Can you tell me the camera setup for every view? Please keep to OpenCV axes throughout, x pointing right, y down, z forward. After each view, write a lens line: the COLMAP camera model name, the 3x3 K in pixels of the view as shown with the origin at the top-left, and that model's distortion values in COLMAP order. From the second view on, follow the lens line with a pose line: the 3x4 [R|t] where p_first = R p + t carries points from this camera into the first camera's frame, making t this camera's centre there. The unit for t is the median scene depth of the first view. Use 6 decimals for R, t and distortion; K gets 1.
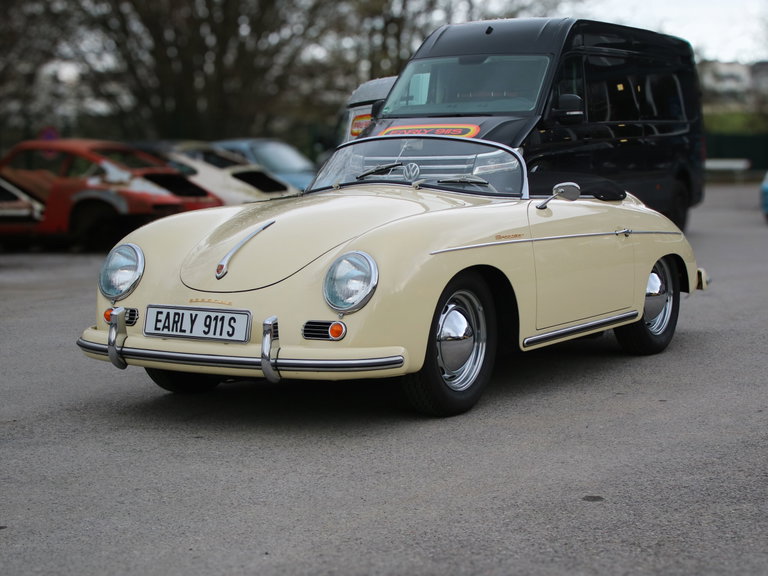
lens RADIAL K [[1593.7, 0, 384.0], [0, 1593.7, 288.0], [0, 0, 1]] dist [-0.011217, -0.069455]
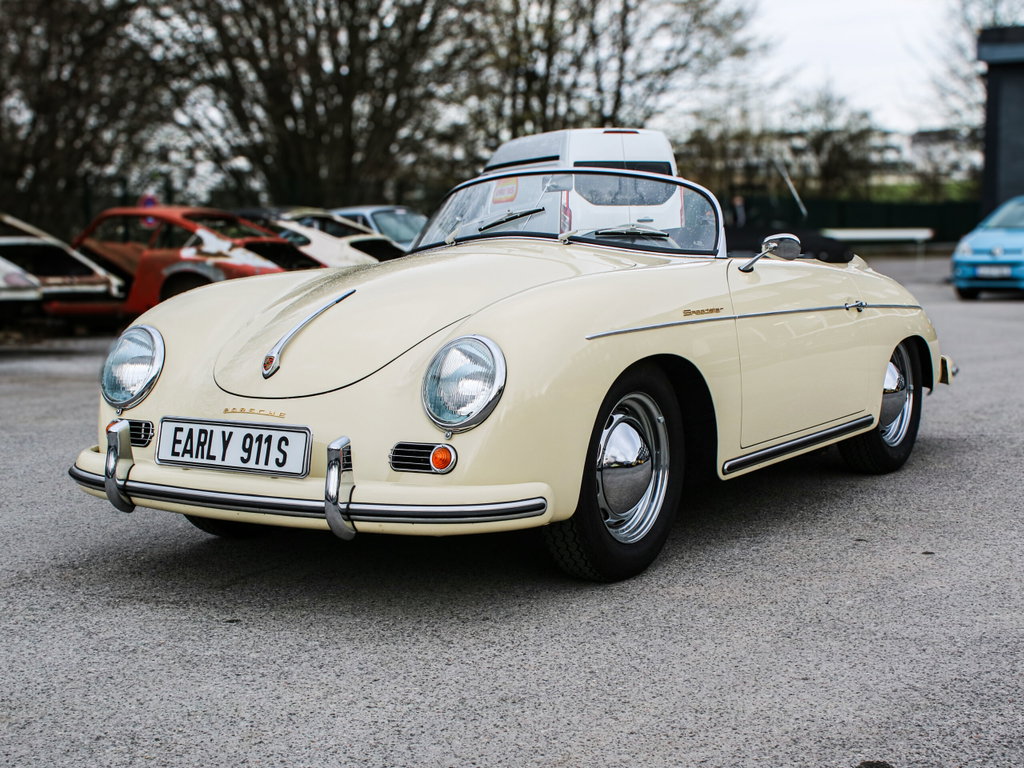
lens RADIAL K [[1685.5, 0, 512.0], [0, 1685.5, 384.0], [0, 0, 1]] dist [-0.140887, -0.056326]
pose [[0.999934, -0.004415, -0.010640, 0.005664], [0.004503, 0.999955, 0.008324, -0.008510], [0.010603, -0.008372, 0.999909, 0.304380]]
